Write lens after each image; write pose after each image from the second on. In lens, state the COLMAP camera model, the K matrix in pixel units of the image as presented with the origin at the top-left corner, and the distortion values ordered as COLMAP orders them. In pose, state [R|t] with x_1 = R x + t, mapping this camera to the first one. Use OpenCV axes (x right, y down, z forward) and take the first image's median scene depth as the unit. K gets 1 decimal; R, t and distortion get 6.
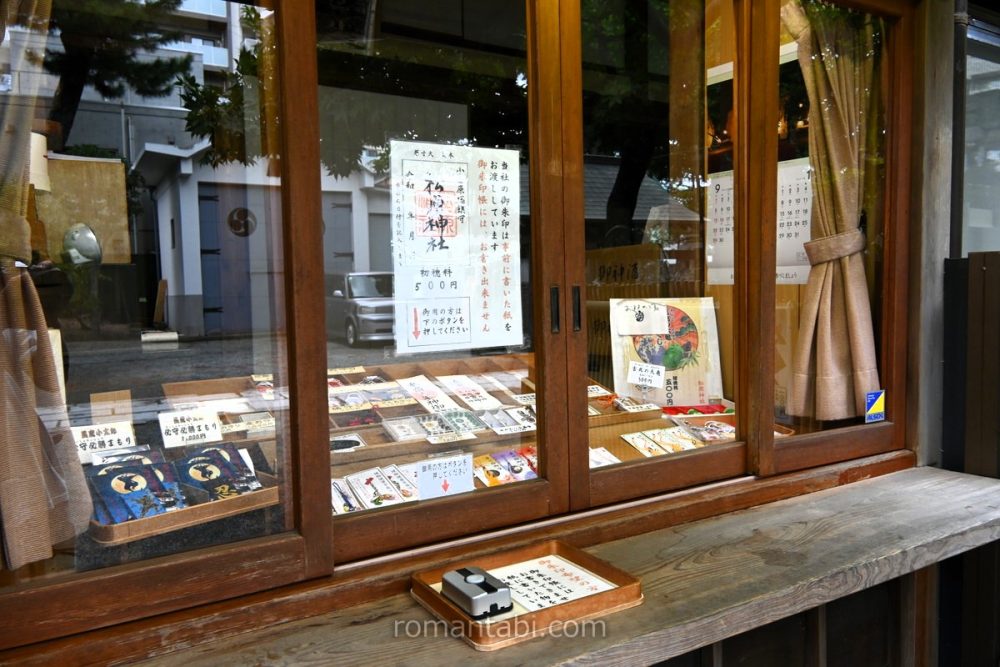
lens RADIAL K [[759.8, 0, 500.0], [0, 759.8, 333.5], [0, 0, 1]] dist [-0.000016, 0.000148]
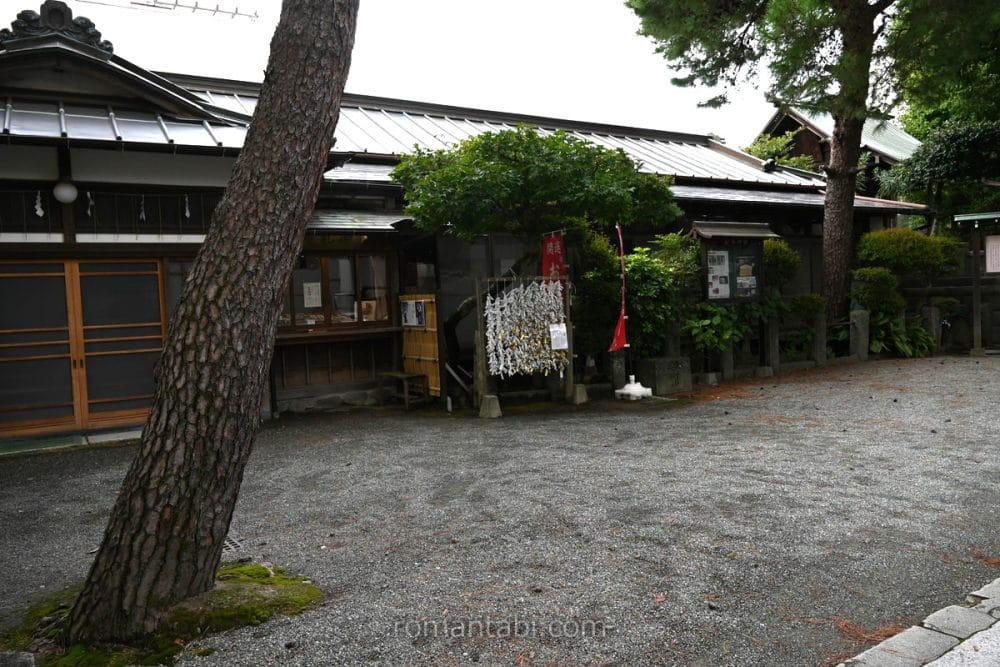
lens RADIAL K [[752.0, 0, 500.0], [0, 752.0, 333.5], [0, 0, 1]] dist [0.012172, 0.010999]
pose [[0.999734, -0.022385, -0.005469, 1.510680], [0.022273, 0.999557, -0.019743, 0.380700], [0.005909, 0.019616, 0.999790, -5.244968]]
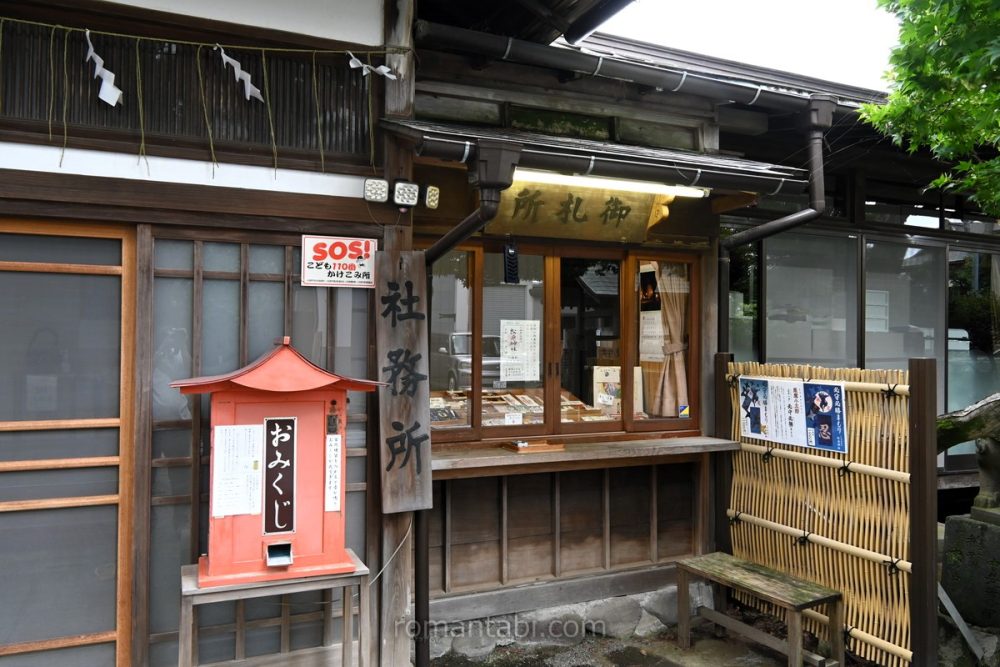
lens RADIAL K [[752.0, 0, 500.0], [0, 752.0, 333.5], [0, 0, 1]] dist [0.012172, 0.010999]
pose [[0.992009, 0.025571, -0.123550, 0.182831], [-0.034860, 0.996677, -0.073614, 0.041502], [0.121257, 0.077332, 0.989604, -1.574865]]
